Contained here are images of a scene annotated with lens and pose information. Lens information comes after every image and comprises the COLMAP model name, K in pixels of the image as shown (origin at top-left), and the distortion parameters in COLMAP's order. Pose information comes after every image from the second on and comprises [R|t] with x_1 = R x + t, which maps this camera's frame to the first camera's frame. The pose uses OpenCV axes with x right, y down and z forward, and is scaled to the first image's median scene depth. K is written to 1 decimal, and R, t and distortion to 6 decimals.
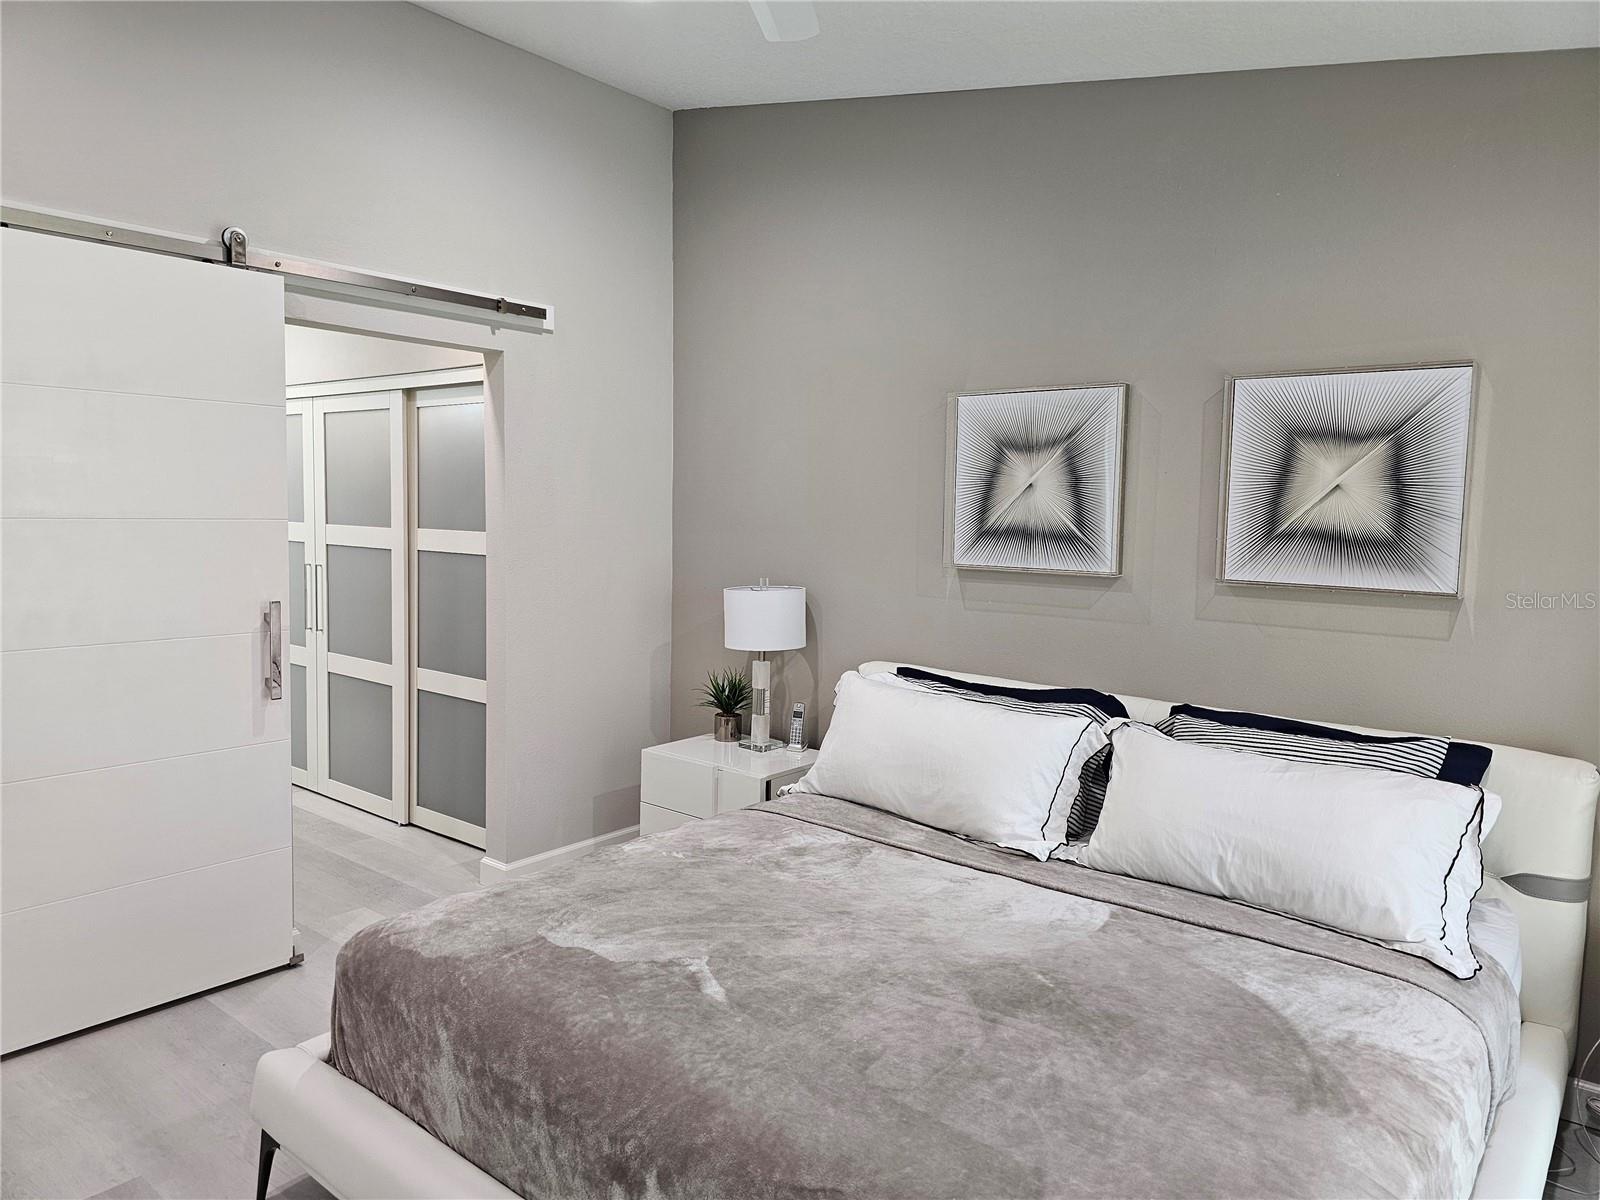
lens RADIAL K [[1078.2, 0, 769.0], [0, 1078.2, 536.8], [0, 0, 1]] dist [0.039623, -0.038071]
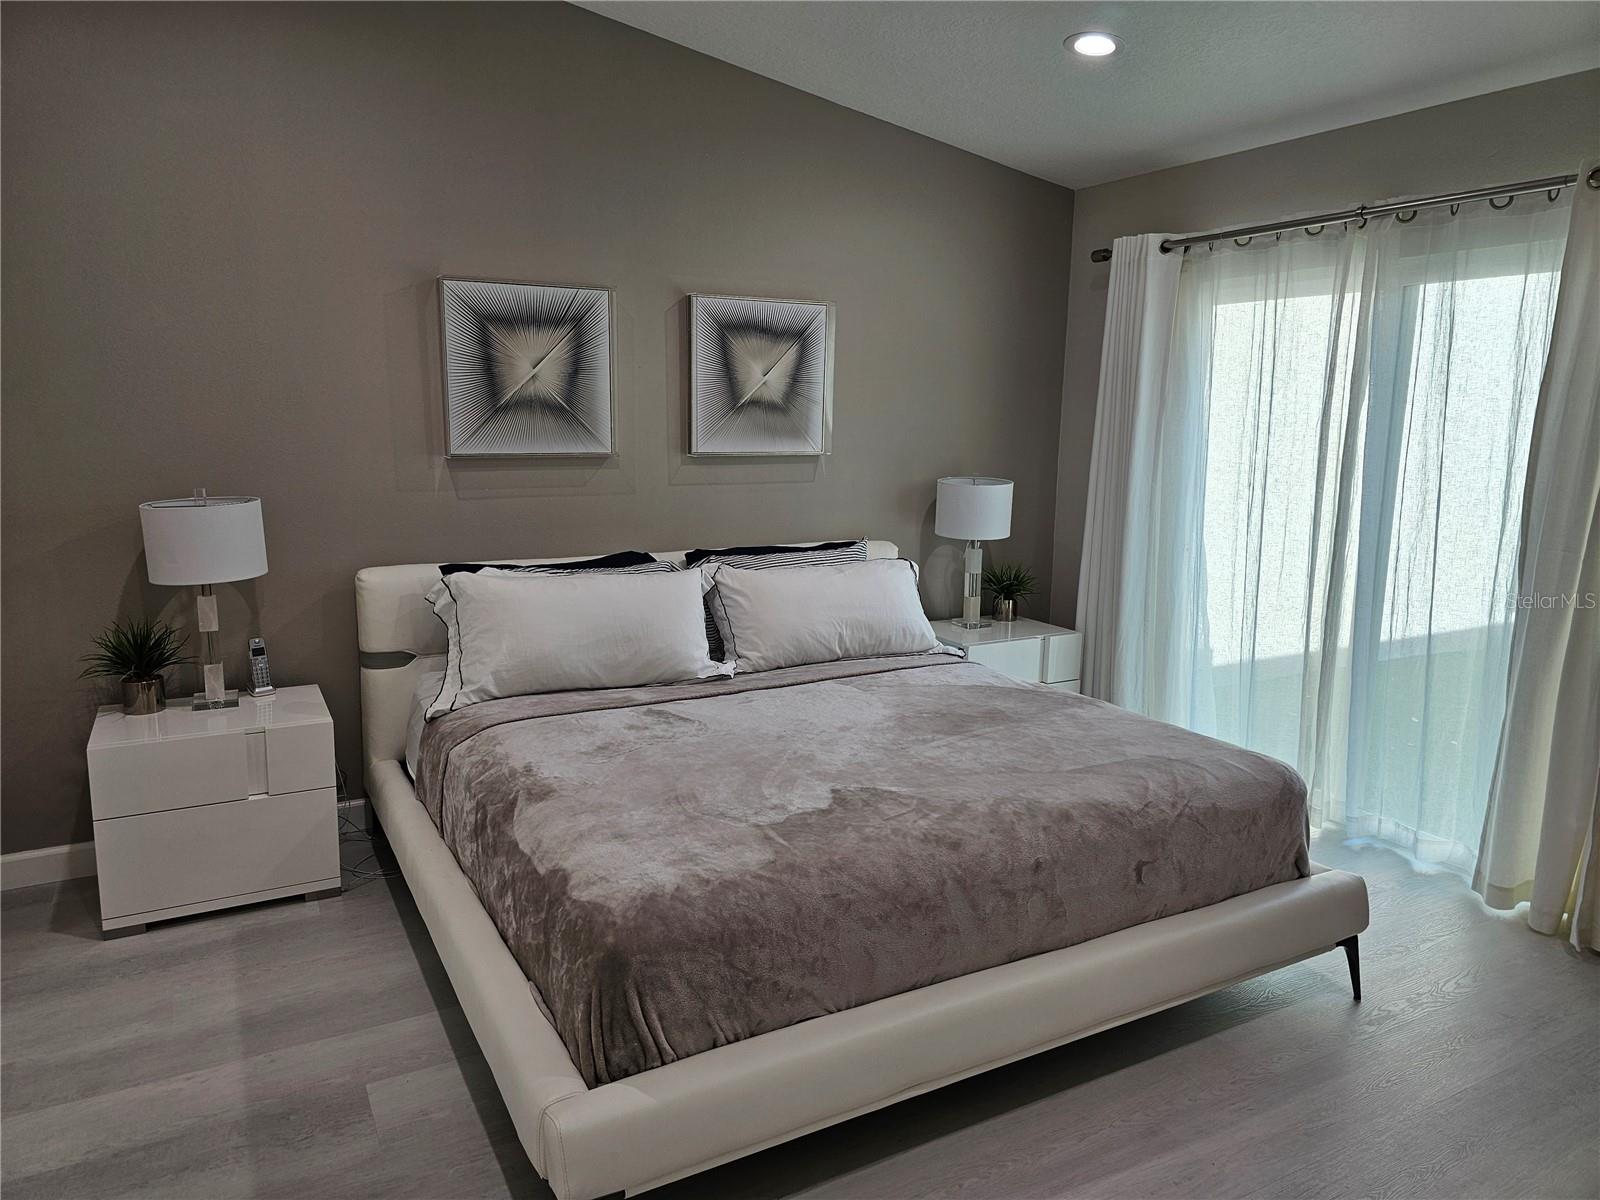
lens RADIAL K [[1078.2, 0, 793.5], [0, 1078.2, 603.5], [0, 0, 1]] dist [0.039623, -0.038071]
pose [[0.378486, -0.187794, 0.906356, -0.981235], [0.035396, 0.981422, 0.188566, -0.024316], [-0.924930, -0.039289, 0.378102, 0.537585]]
